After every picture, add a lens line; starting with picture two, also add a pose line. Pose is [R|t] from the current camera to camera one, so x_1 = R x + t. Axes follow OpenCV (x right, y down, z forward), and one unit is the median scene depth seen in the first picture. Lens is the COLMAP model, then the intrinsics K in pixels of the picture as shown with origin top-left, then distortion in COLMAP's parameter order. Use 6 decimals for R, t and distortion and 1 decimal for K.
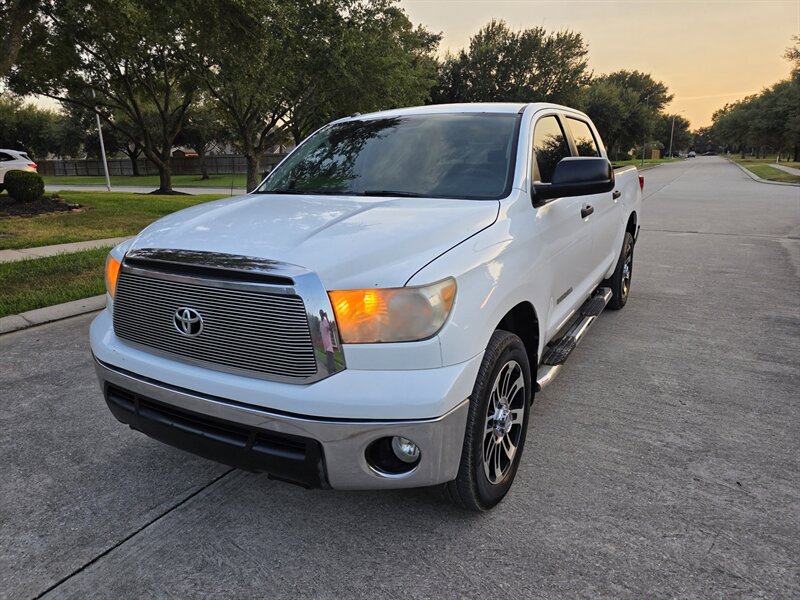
lens RADIAL K [[536.0, 0, 396.3], [0, 536.0, 297.2], [0, 0, 1]] dist [0.067302, -0.064987]
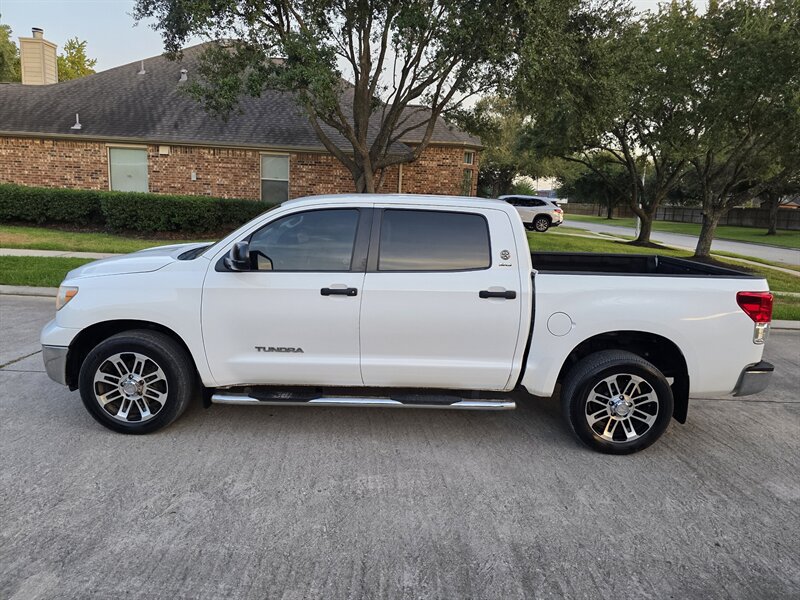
lens RADIAL K [[536.0, 0, 393.5], [0, 536.0, 294.3], [0, 0, 1]] dist [0.067302, -0.064987]
pose [[0.501134, 0.195404, -0.843019, 1.016008], [-0.265344, 0.961944, 0.065236, -0.192224], [0.823685, 0.190998, 0.533913, 0.369602]]
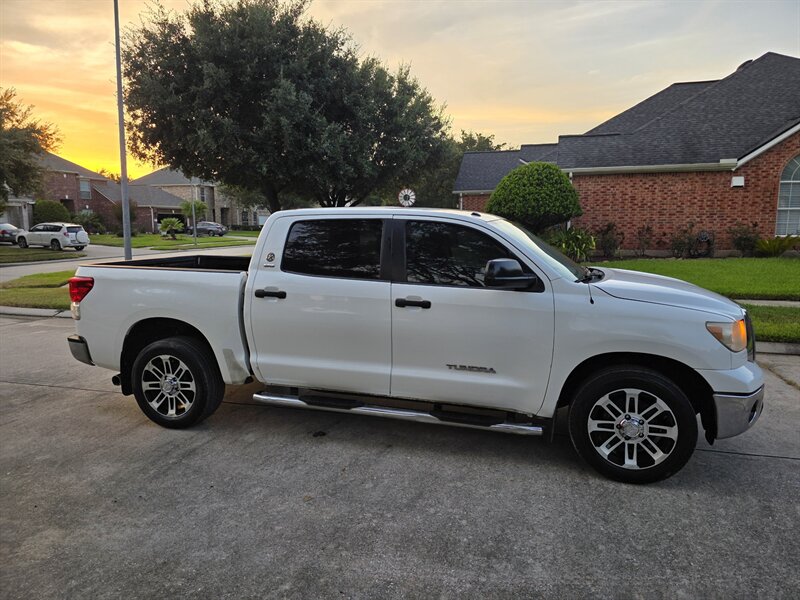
lens RADIAL K [[536.0, 0, 399.5], [0, 536.0, 301.5], [0, 0, 1]] dist [0.067302, -0.064987]
pose [[-0.227582, -0.115543, 0.966880, -0.908888], [0.249253, 0.952943, 0.172546, -0.316329], [-0.941318, 0.280266, -0.188073, 1.128508]]
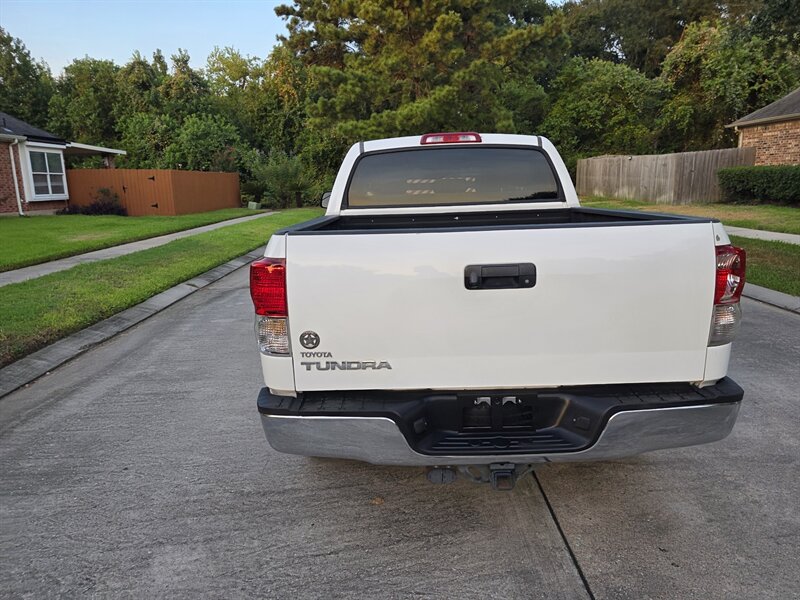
lens RADIAL K [[536.0, 0, 406.8], [0, 536.0, 301.7], [0, 0, 1]] dist [0.067302, -0.064987]
pose [[-0.858128, 0.153864, -0.489839, 0.709053], [-0.080750, 0.901724, 0.424703, -0.463266], [0.507046, 0.404004, -0.761371, 1.731207]]
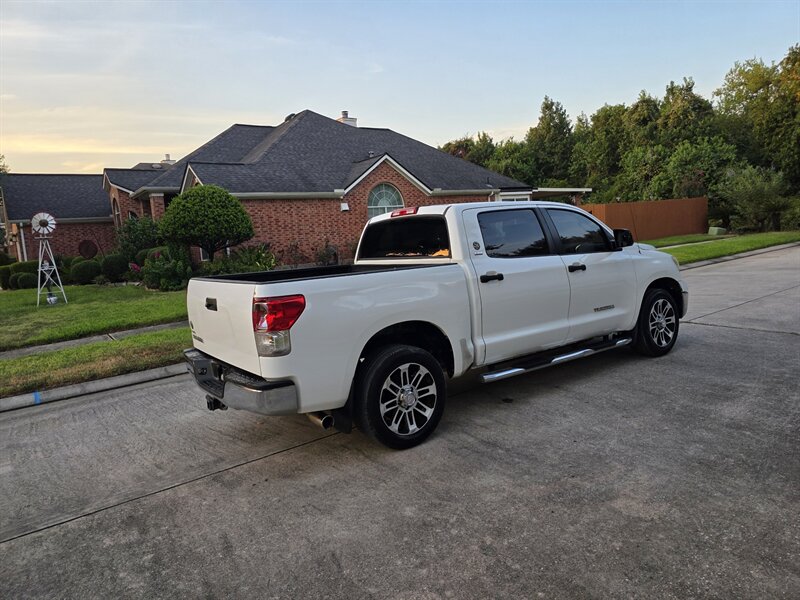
lens RADIAL K [[536.0, 0, 397.5], [0, 536.0, 290.3], [0, 0, 1]] dist [0.067302, -0.064987]
pose [[-0.908825, 0.051075, 0.414039, -0.225810], [0.193708, 0.930664, 0.310390, -0.545895], [-0.369478, 0.362293, -0.855705, 2.081385]]
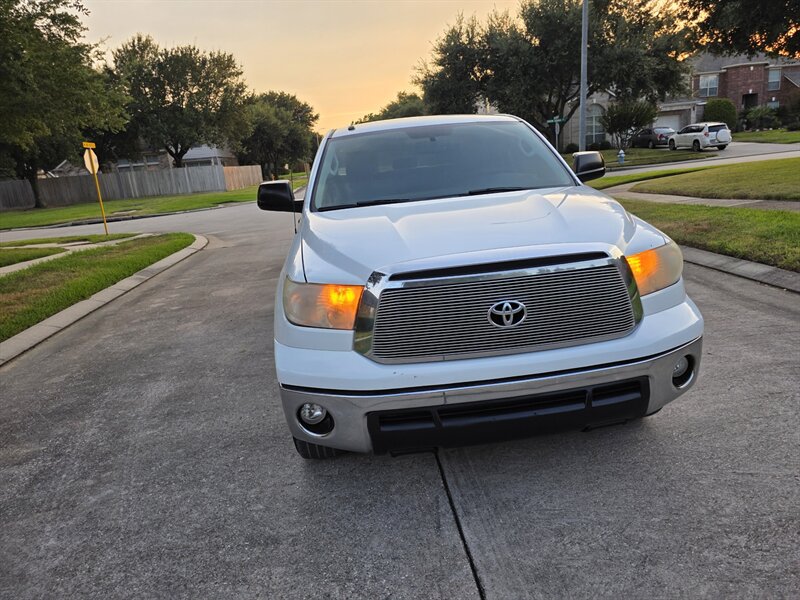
lens RADIAL K [[536.0, 0, 408.7], [0, 536.0, 294.1], [0, 0, 1]] dist [0.067302, -0.064987]
pose [[0.805116, -0.195941, 0.559817, -0.496947], [0.216070, 0.975891, 0.030823, -0.030225], [-0.552360, 0.096144, 0.828043, 0.100090]]
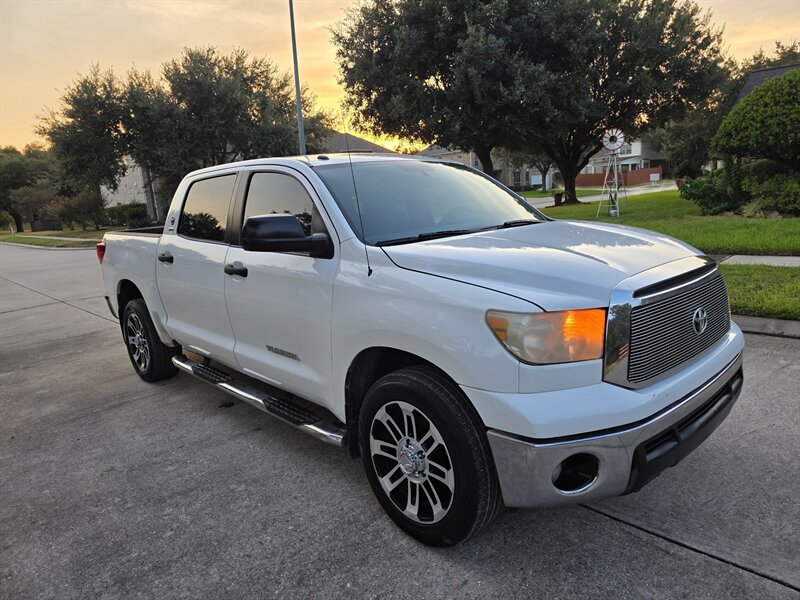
lens RADIAL K [[536.0, 0, 400.4], [0, 536.0, 299.3], [0, 0, 1]] dist [0.067302, -0.064987]
pose [[0.292972, -0.179683, 0.939085, -0.721318], [0.295113, 0.951220, 0.089937, -0.126570], [-0.909437, 0.250787, 0.331708, 0.521971]]
